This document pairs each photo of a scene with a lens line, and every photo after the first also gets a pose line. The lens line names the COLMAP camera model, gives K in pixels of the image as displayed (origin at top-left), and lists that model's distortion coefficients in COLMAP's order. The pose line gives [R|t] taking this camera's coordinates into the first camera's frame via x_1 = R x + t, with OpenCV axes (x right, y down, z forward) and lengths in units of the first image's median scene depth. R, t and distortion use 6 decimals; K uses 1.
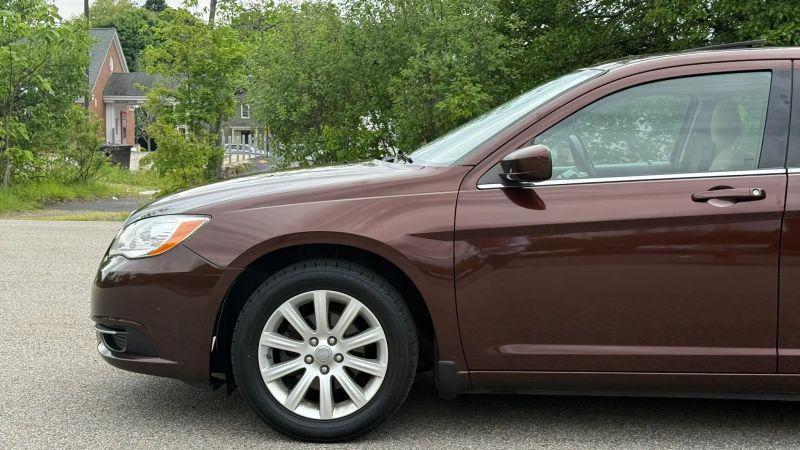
lens RADIAL K [[1112.2, 0, 400.0], [0, 1112.2, 225.0], [0, 0, 1]] dist [0.119379, -0.024371]
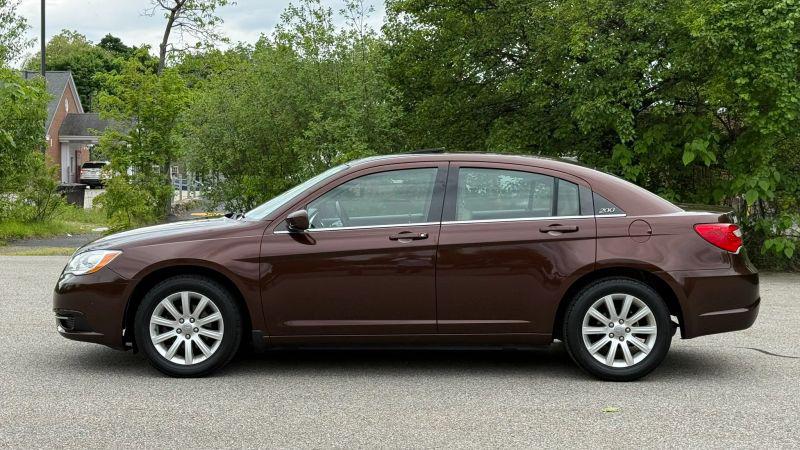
lens RADIAL K [[1157.5, 0, 400.0], [0, 1157.5, 225.0], [0, 0, 1]] dist [0.180653, -0.165228]
pose [[0.999664, -0.007074, 0.024917, 0.211627], [0.007781, 0.999567, -0.028392, 0.007538], [-0.024706, 0.028576, 0.999286, -0.813714]]
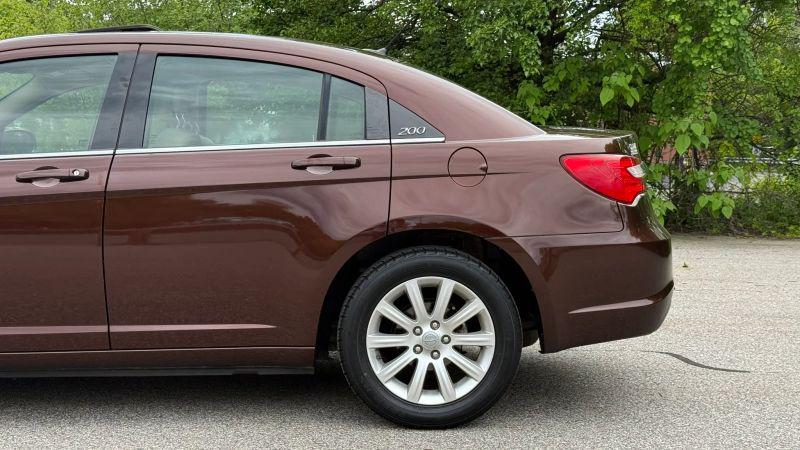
lens RADIAL K [[1112.2, 0, 400.0], [0, 1112.2, 225.0], [0, 0, 1]] dist [0.119379, -0.024371]
pose [[0.998276, -0.009508, 0.057911, 0.499587], [0.009359, 0.999952, 0.002841, 0.016327], [-0.057936, -0.002294, 0.998318, -0.028745]]
